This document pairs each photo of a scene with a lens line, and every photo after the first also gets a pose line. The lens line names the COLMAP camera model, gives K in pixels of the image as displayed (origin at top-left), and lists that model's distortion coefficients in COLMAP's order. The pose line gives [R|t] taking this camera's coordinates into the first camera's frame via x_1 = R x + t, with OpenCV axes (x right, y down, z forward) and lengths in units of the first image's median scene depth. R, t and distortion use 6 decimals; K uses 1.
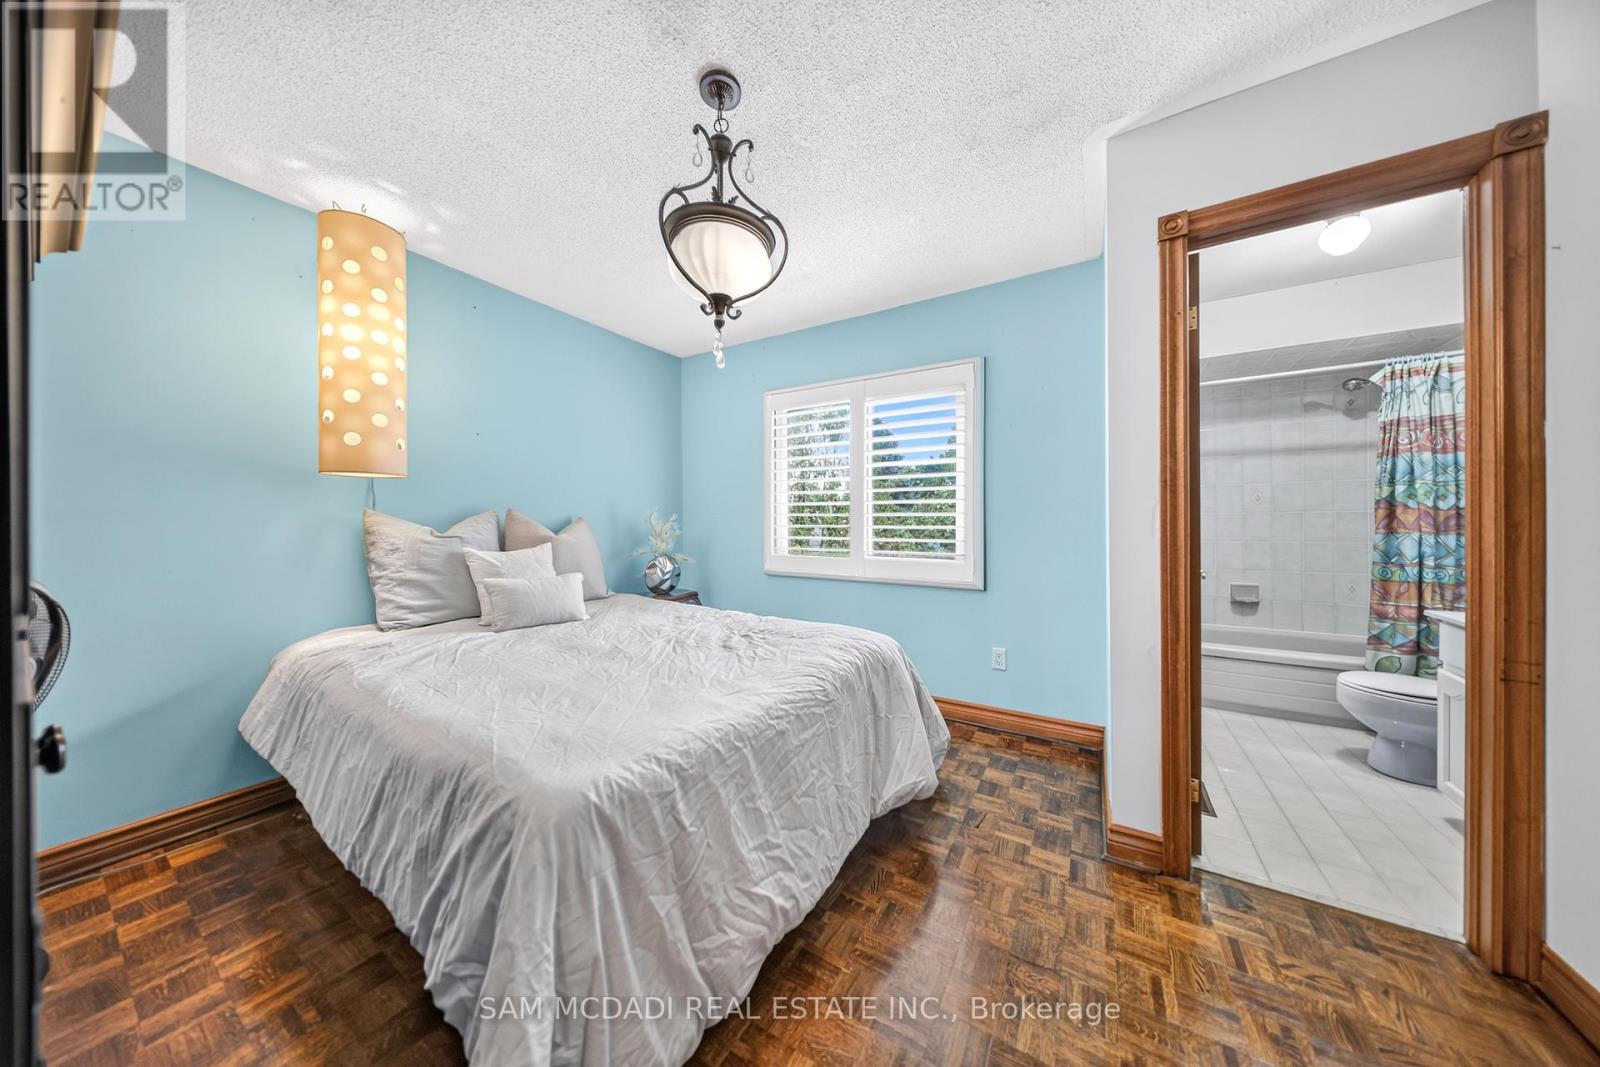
lens RADIAL K [[478.7, 0, 795.4], [0, 478.7, 522.0], [0, 0, 1]] dist [0.001774, 0.000049]
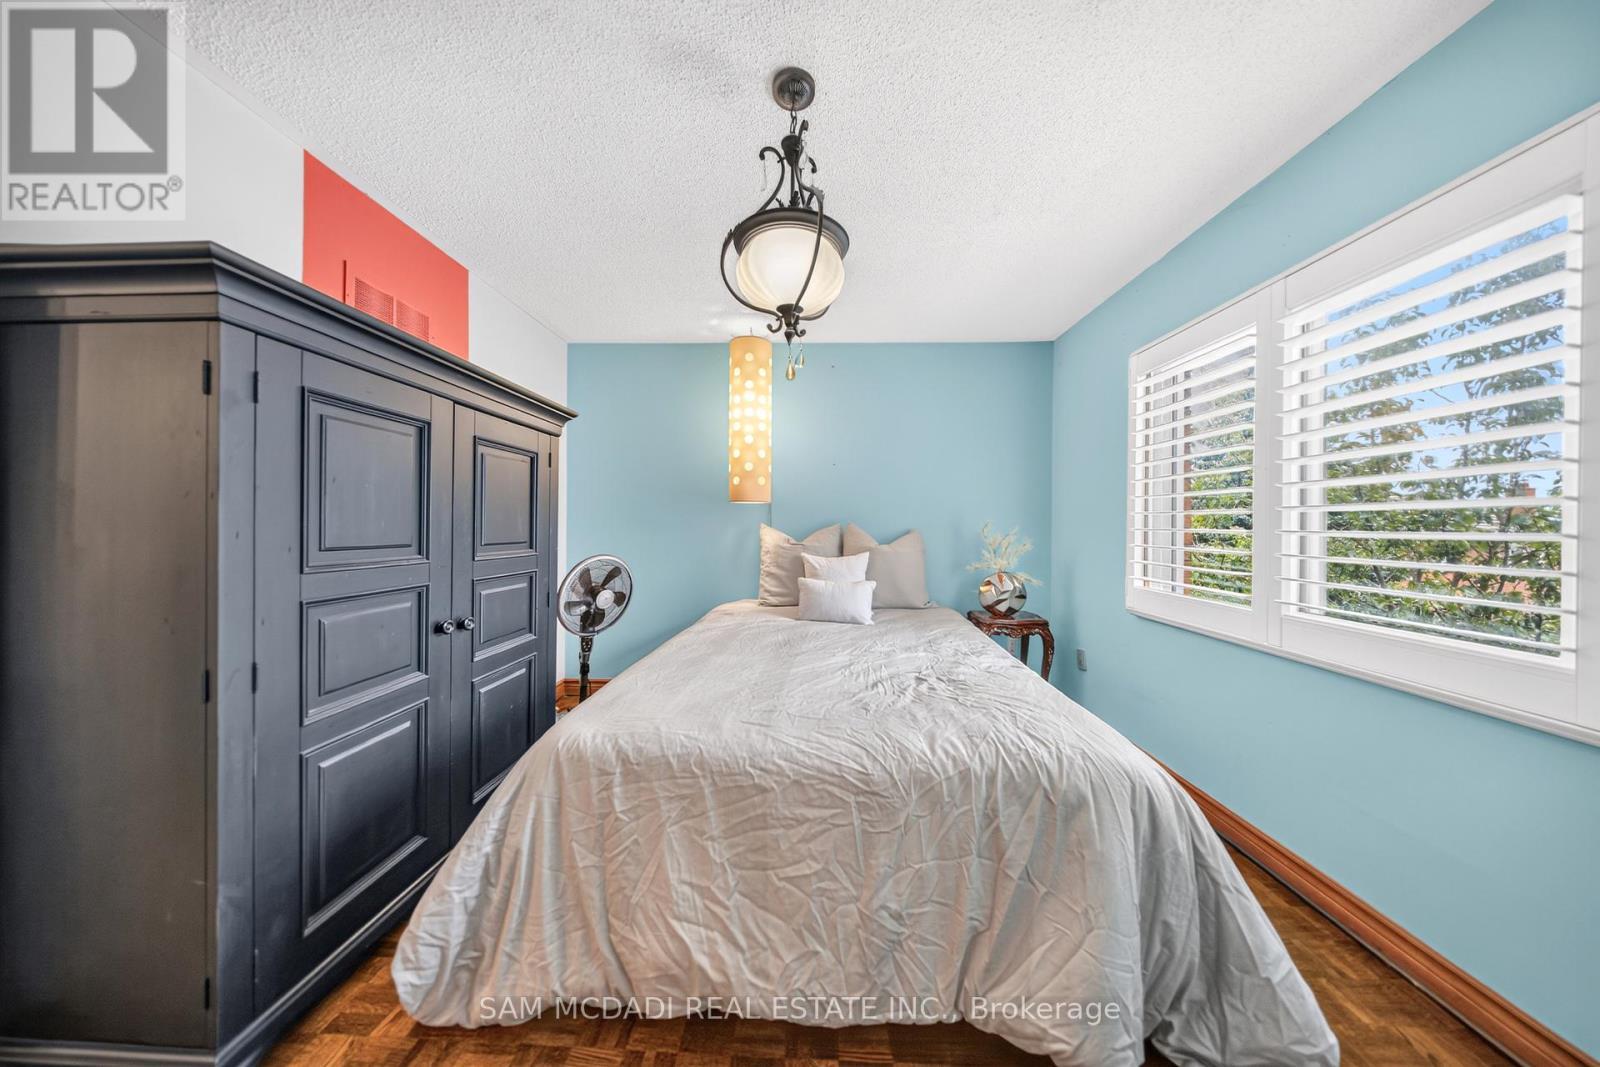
lens RADIAL K [[452.9, 0, 796.2], [0, 452.9, 527.9], [0, 0, 1]] dist [0.001316, -0.002467]
pose [[0.501407, 0.010373, -0.865149, 0.472127], [-0.011843, 0.999917, 0.005125, -0.026808], [0.865130, 0.007677, 0.501489, 0.422215]]
